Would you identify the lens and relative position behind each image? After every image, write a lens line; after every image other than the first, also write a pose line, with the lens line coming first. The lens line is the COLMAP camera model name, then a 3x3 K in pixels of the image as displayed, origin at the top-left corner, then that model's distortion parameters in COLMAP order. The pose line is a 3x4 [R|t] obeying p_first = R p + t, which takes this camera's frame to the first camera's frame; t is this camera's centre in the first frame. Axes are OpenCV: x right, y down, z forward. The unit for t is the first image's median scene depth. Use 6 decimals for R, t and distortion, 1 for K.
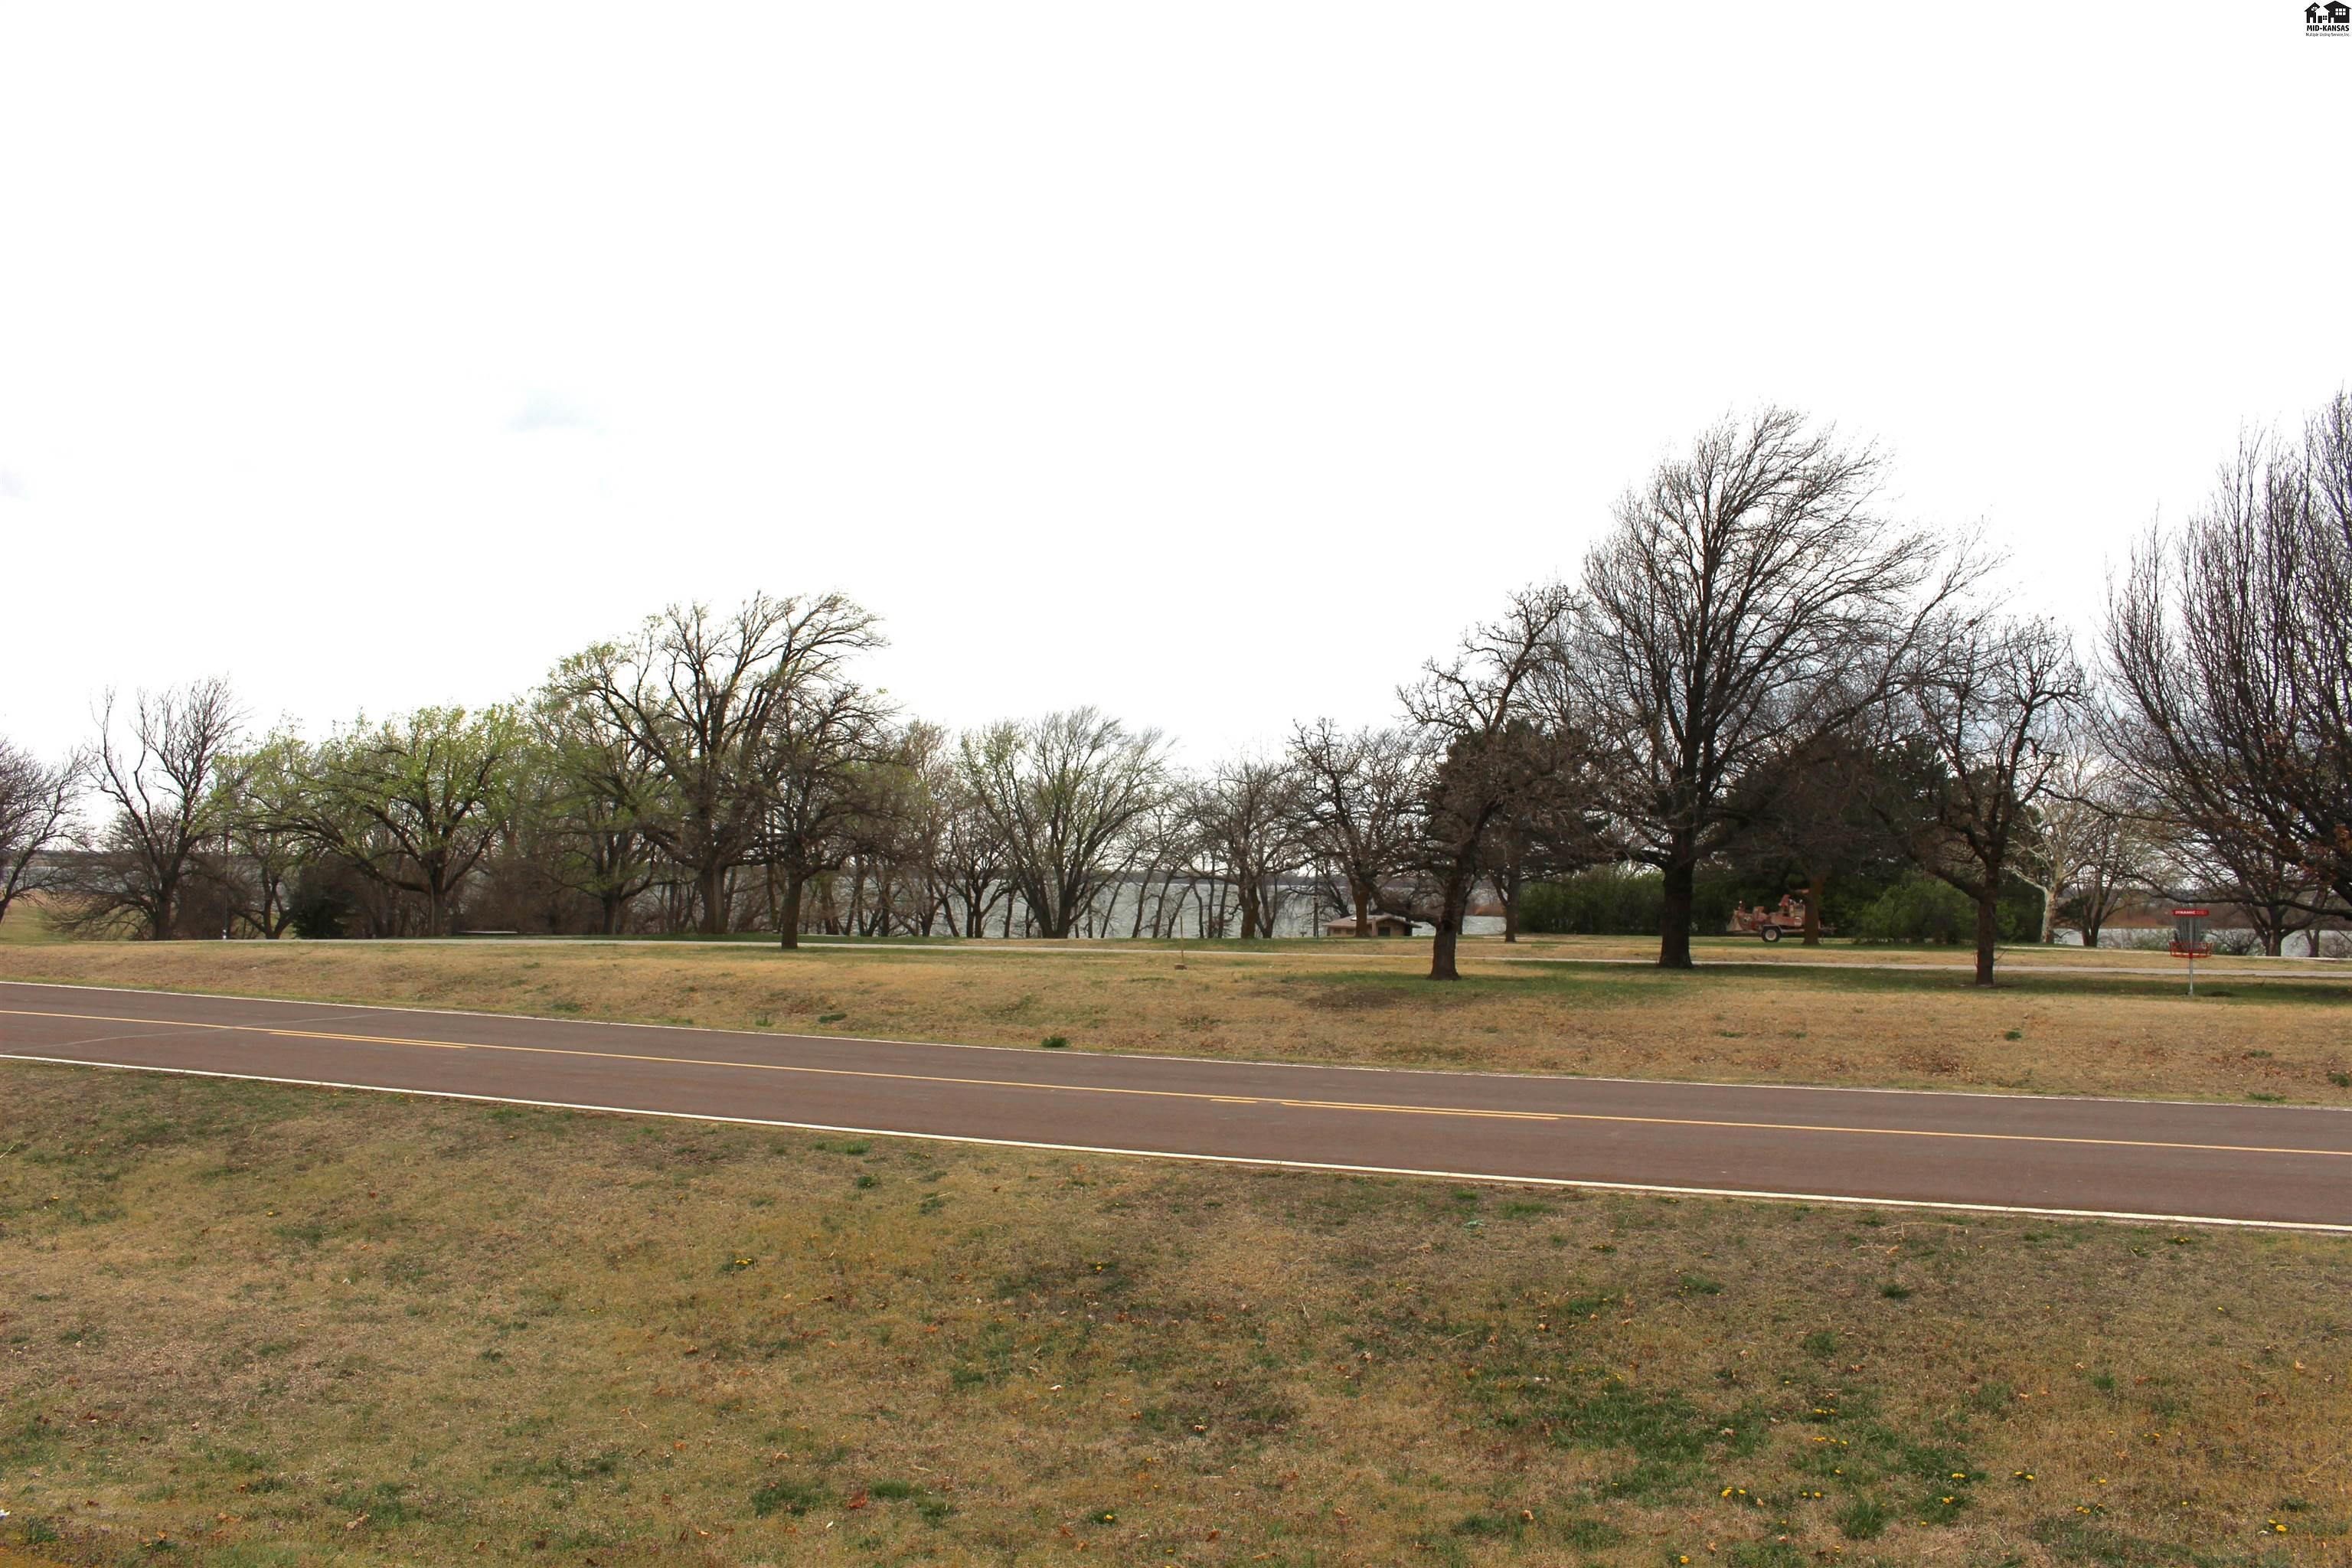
lens RADIAL K [[1973.1, 0, 1176.0], [0, 1973.1, 784.0], [0, 0, 1]] dist [-0.191359, 0.236202]
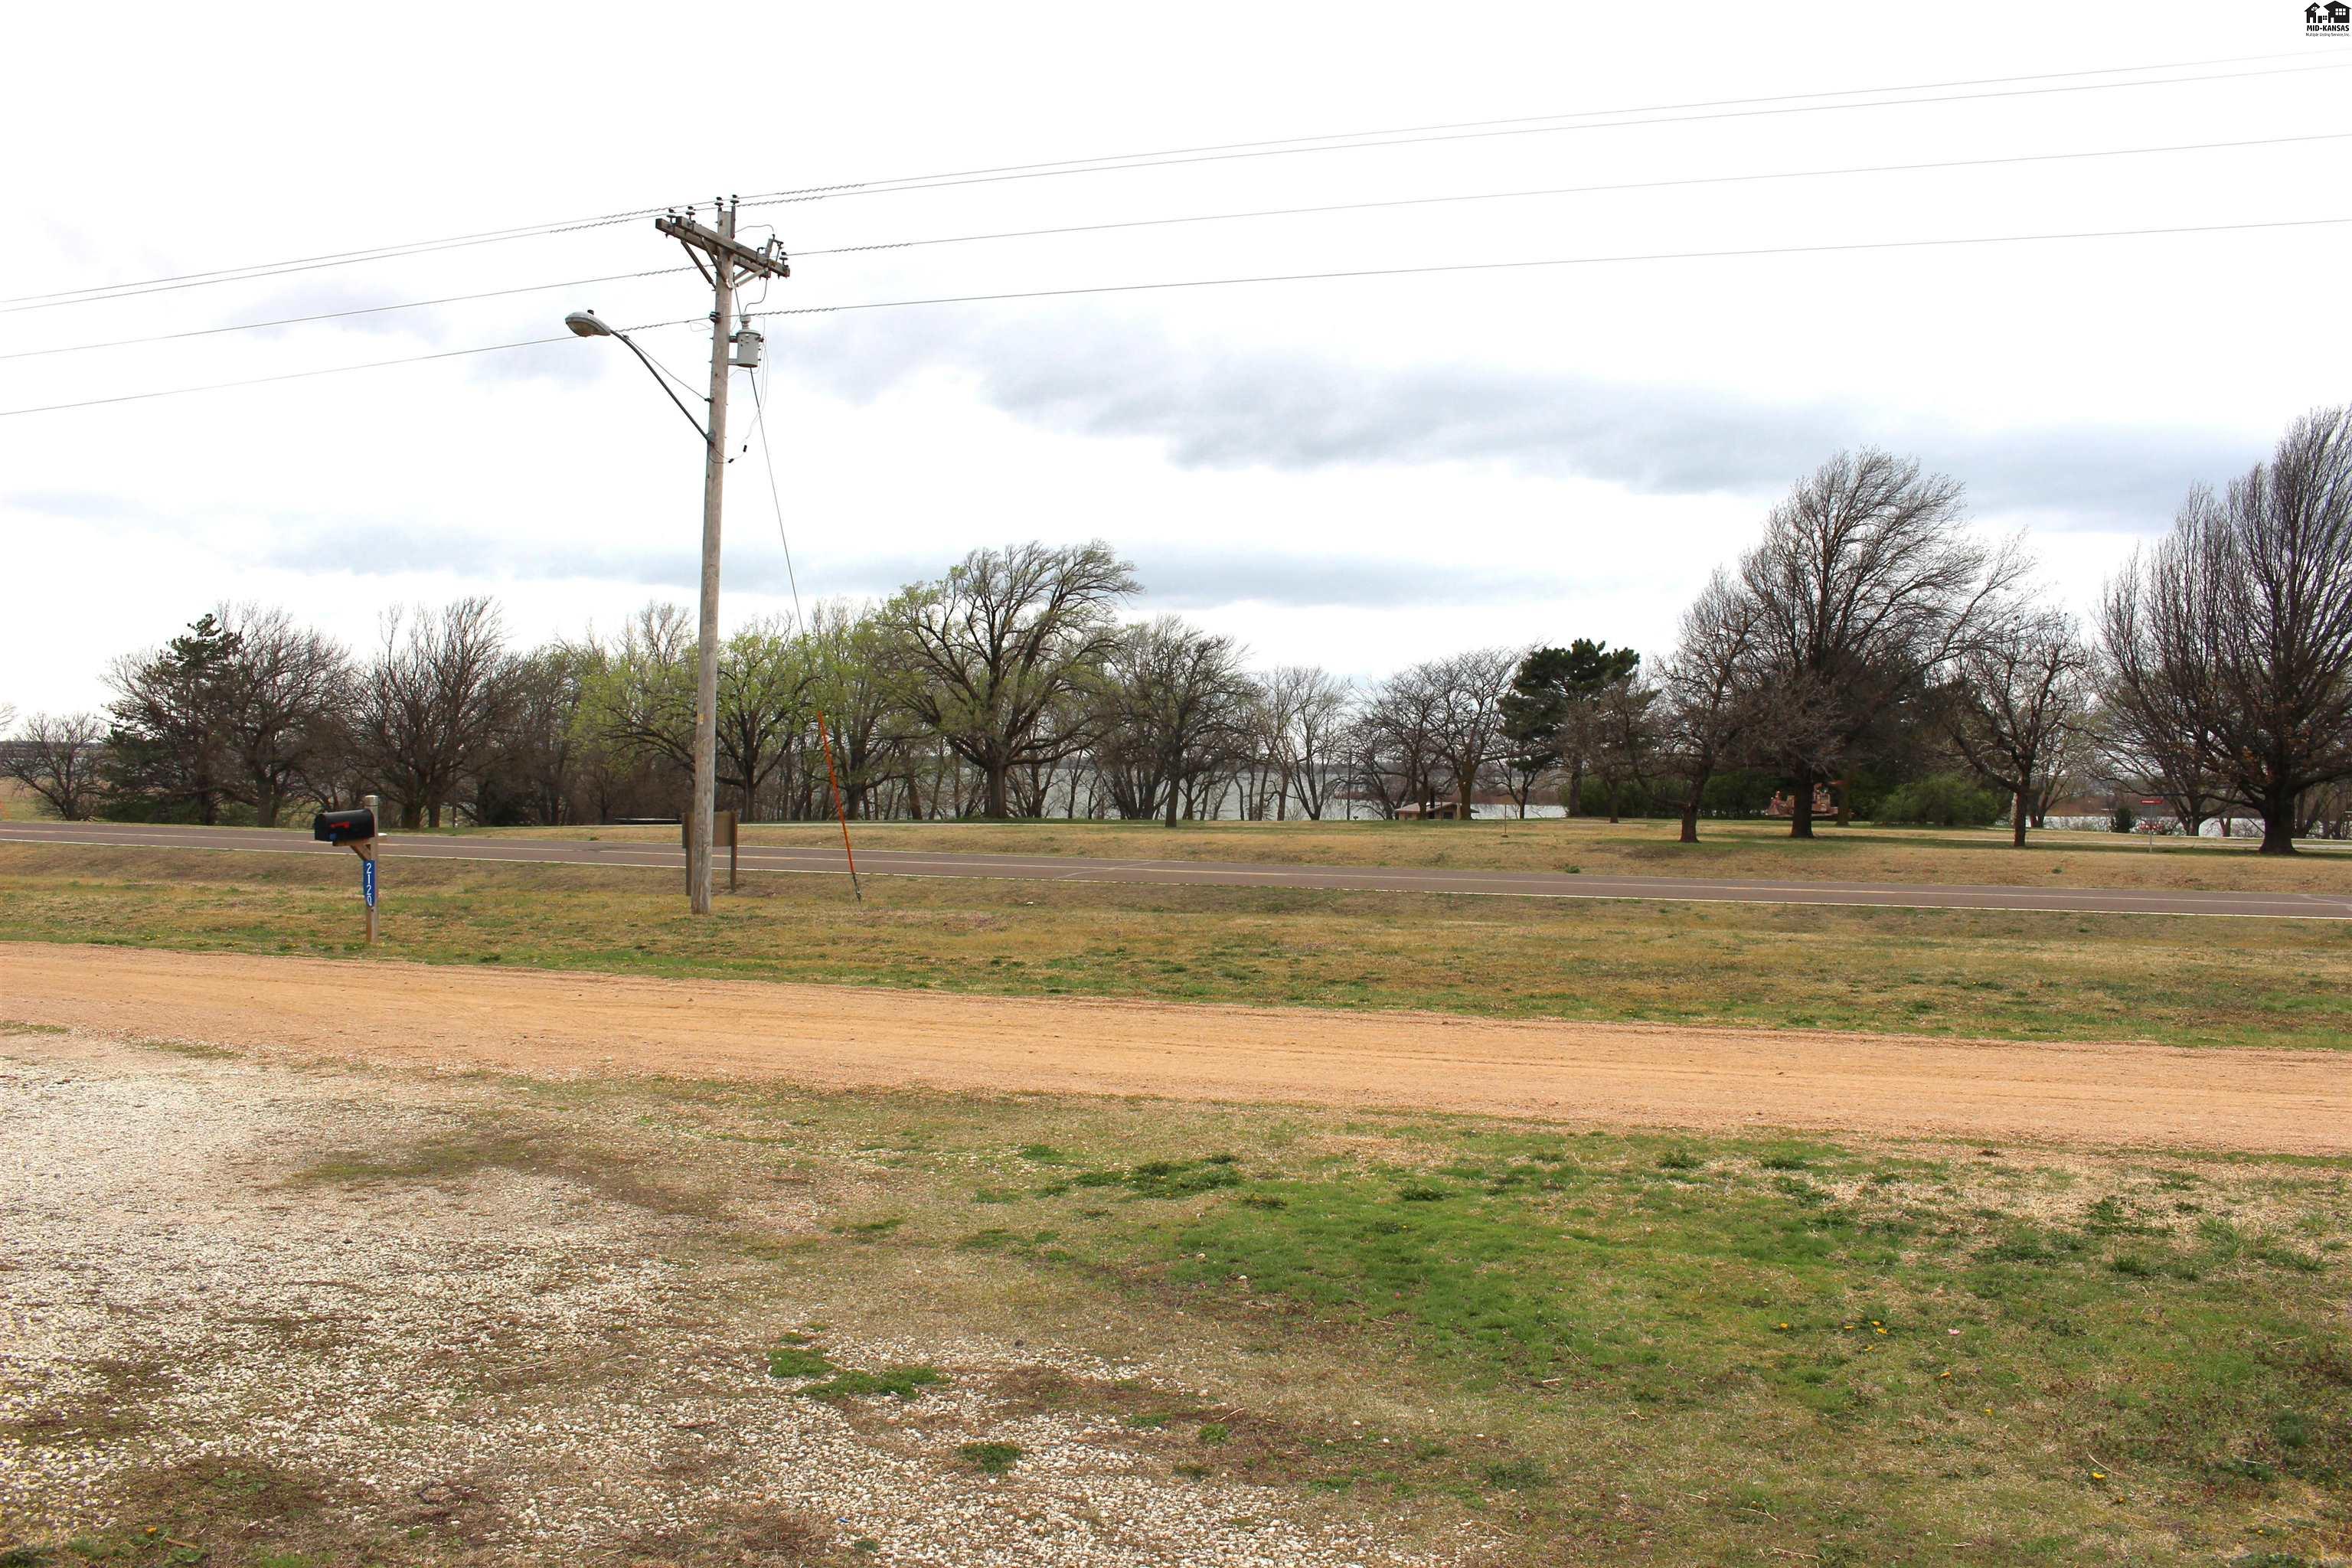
lens RADIAL K [[1973.1, 0, 1176.0], [0, 1973.1, 784.0], [0, 0, 1]] dist [-0.191359, 0.236202]
pose [[0.999408, -0.000840, 0.034380, -0.230140], [-0.001139, 0.998344, 0.057507, -0.026189], [-0.034371, -0.057512, 0.997753, -0.384761]]
